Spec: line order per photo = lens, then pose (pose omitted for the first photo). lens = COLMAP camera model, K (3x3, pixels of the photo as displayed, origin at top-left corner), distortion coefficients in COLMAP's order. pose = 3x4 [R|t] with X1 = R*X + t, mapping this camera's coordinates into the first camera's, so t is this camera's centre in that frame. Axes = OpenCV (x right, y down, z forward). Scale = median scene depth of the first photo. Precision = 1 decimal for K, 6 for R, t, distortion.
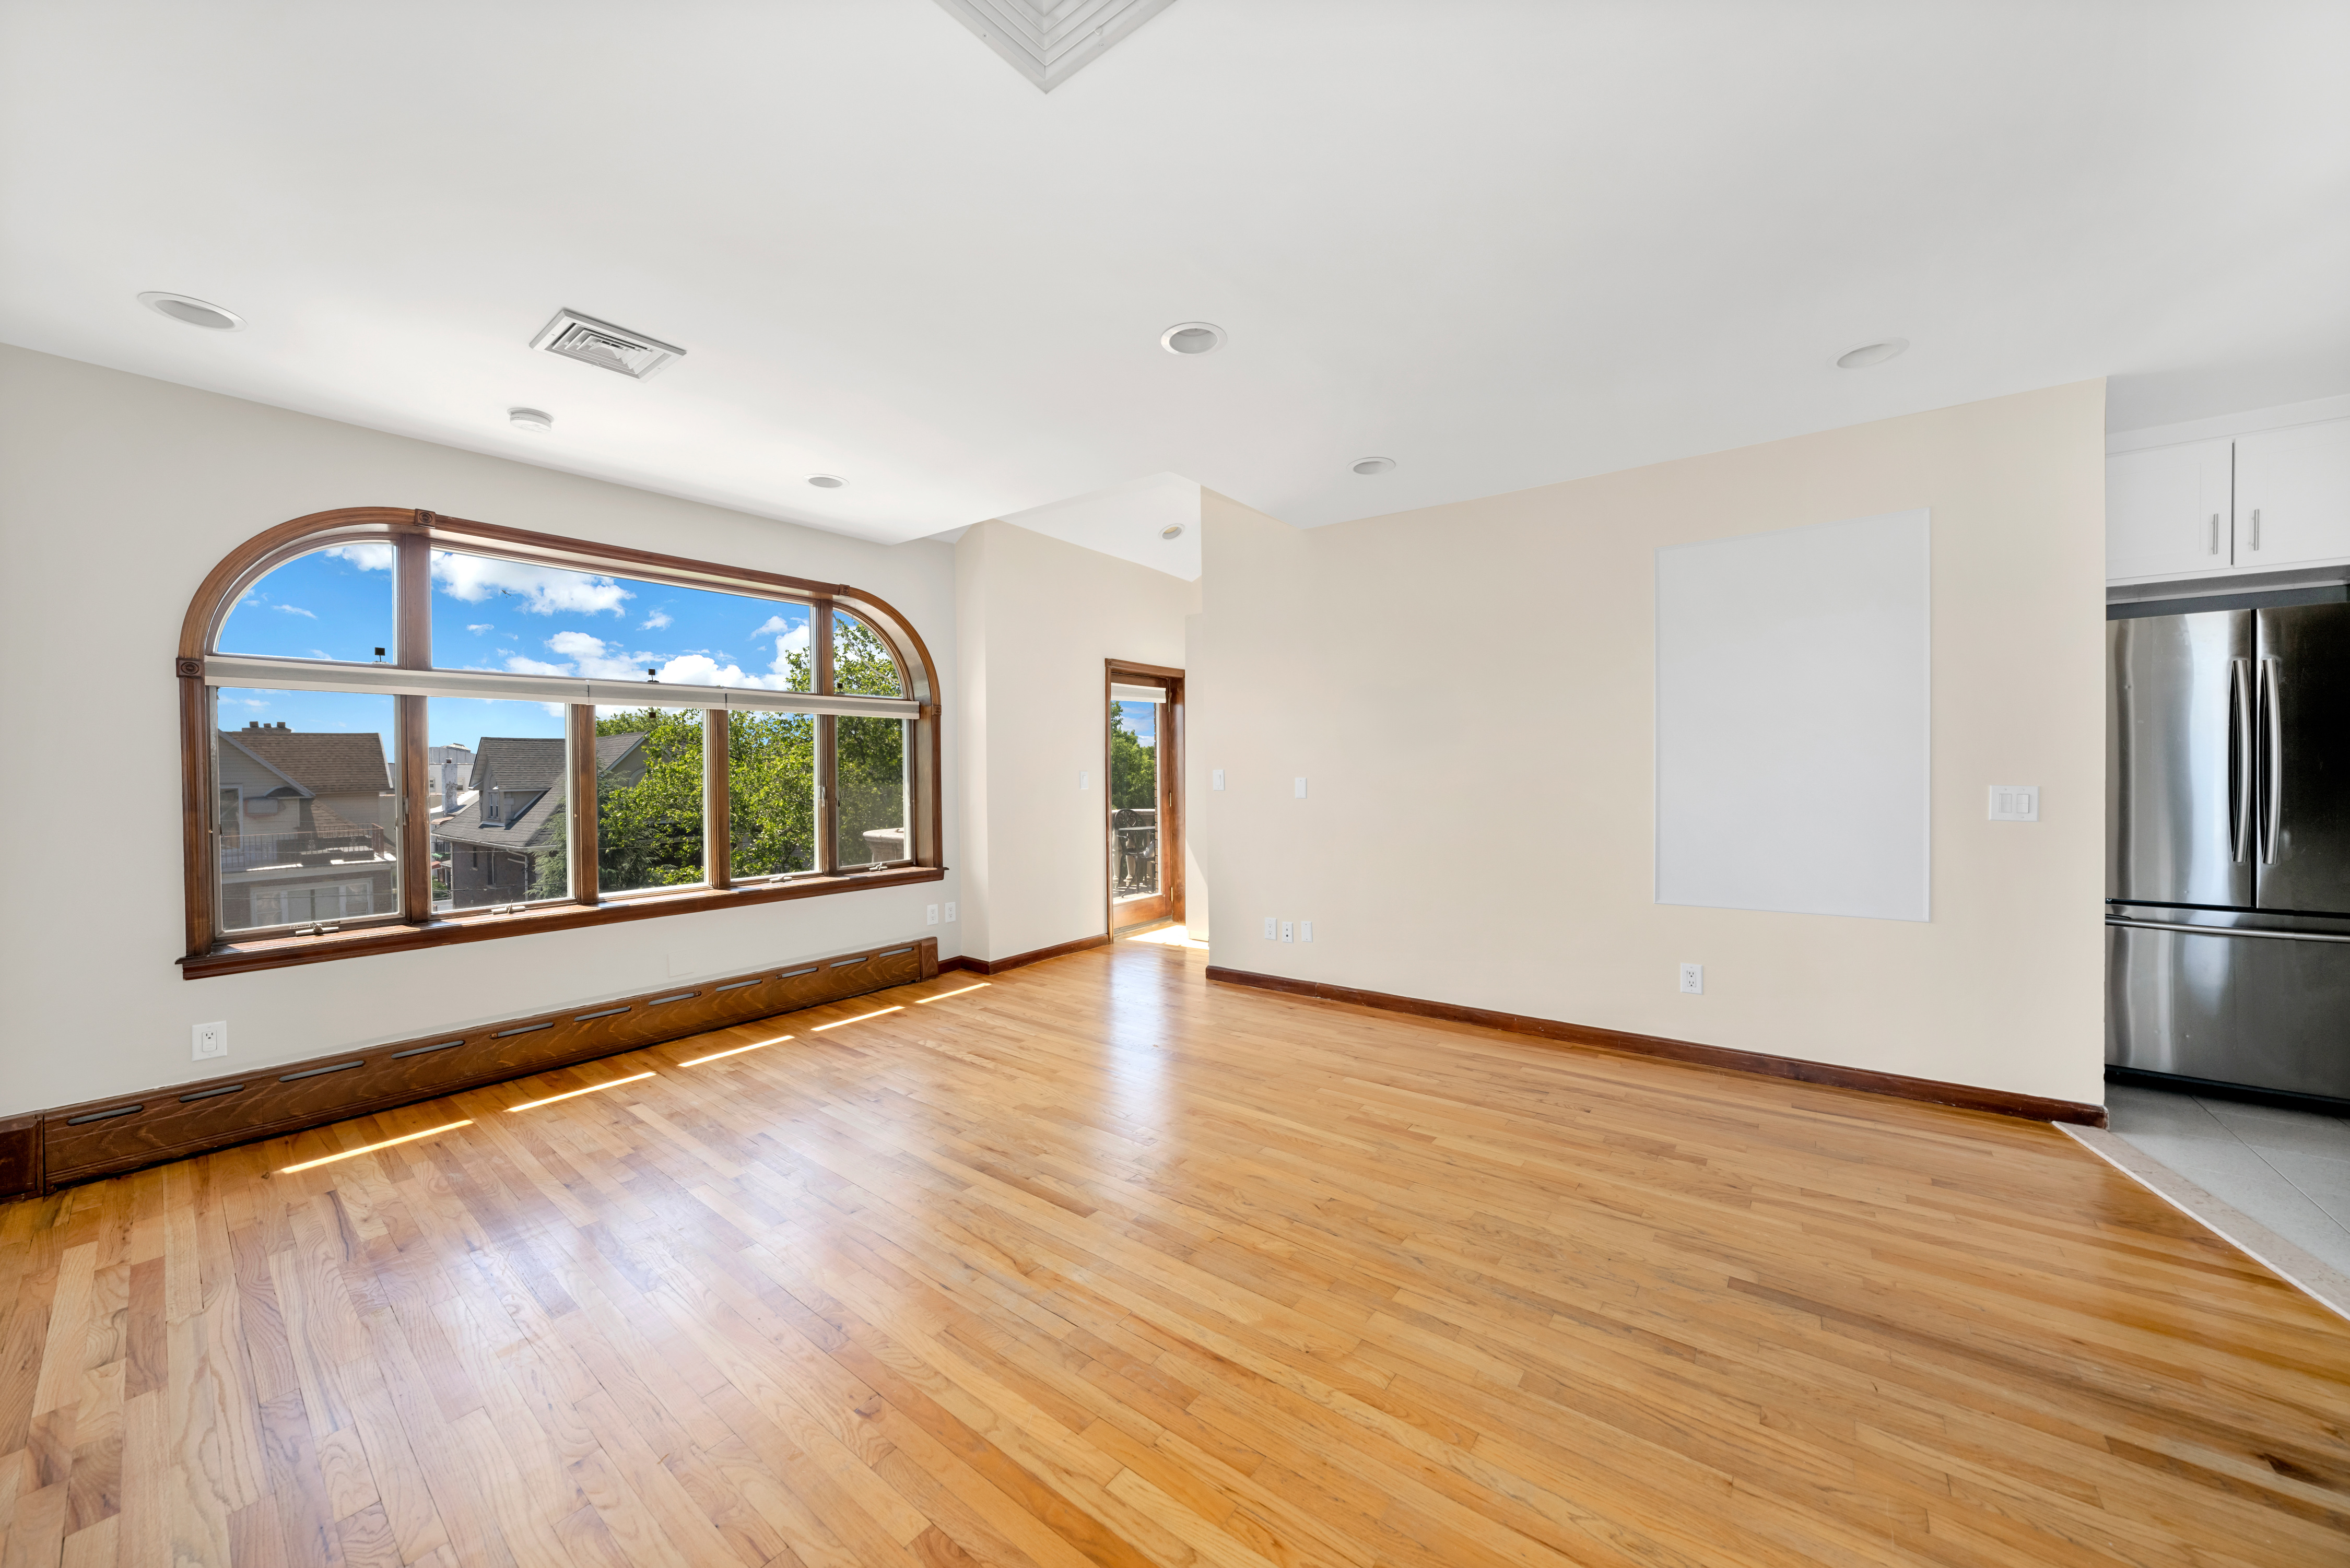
lens RADIAL K [[823.7, 0, 1169.4], [0, 823.7, 775.0], [0, 0, 1]] dist [-0.003242, 0.000021]
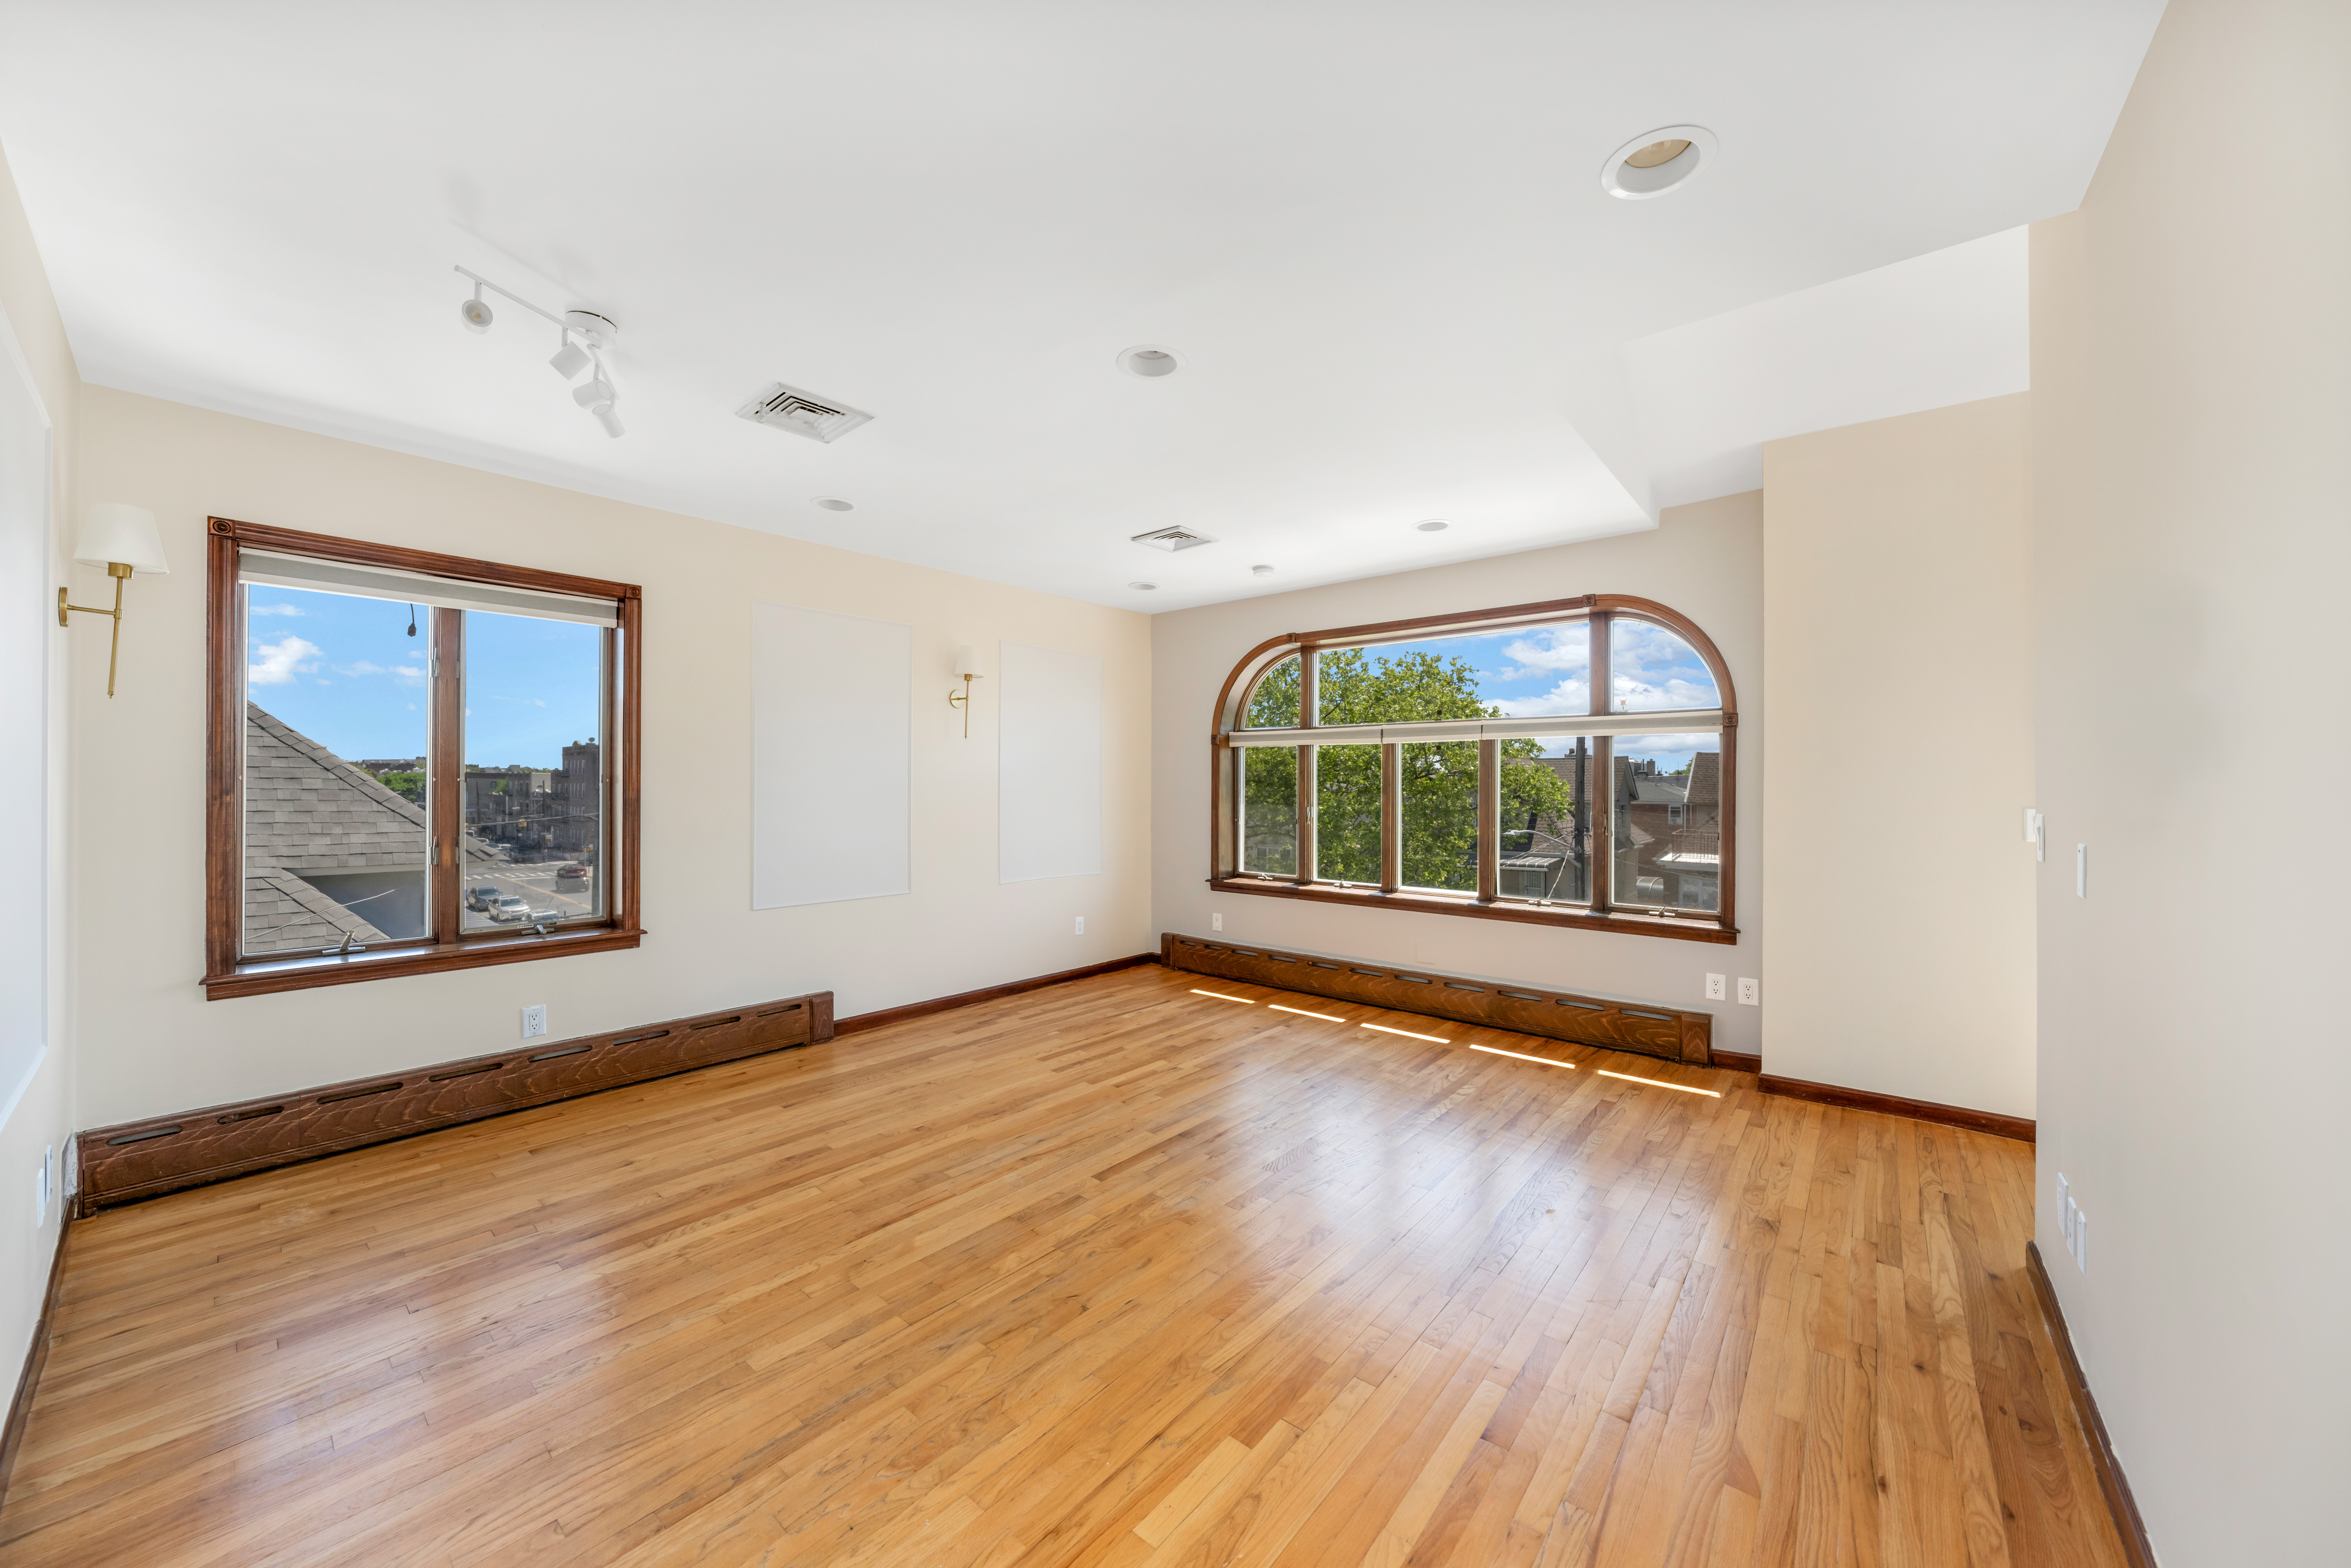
lens RADIAL K [[824.1, 0, 1171.1], [0, 824.1, 782.5], [0, 0, 1]] dist [-0.003242, 0.000021]
pose [[-0.032896, 0.001030, -0.999458, 0.762022], [-0.009033, 0.999958, 0.001328, -0.025181], [0.999418, 0.009071, -0.032885, 0.806051]]
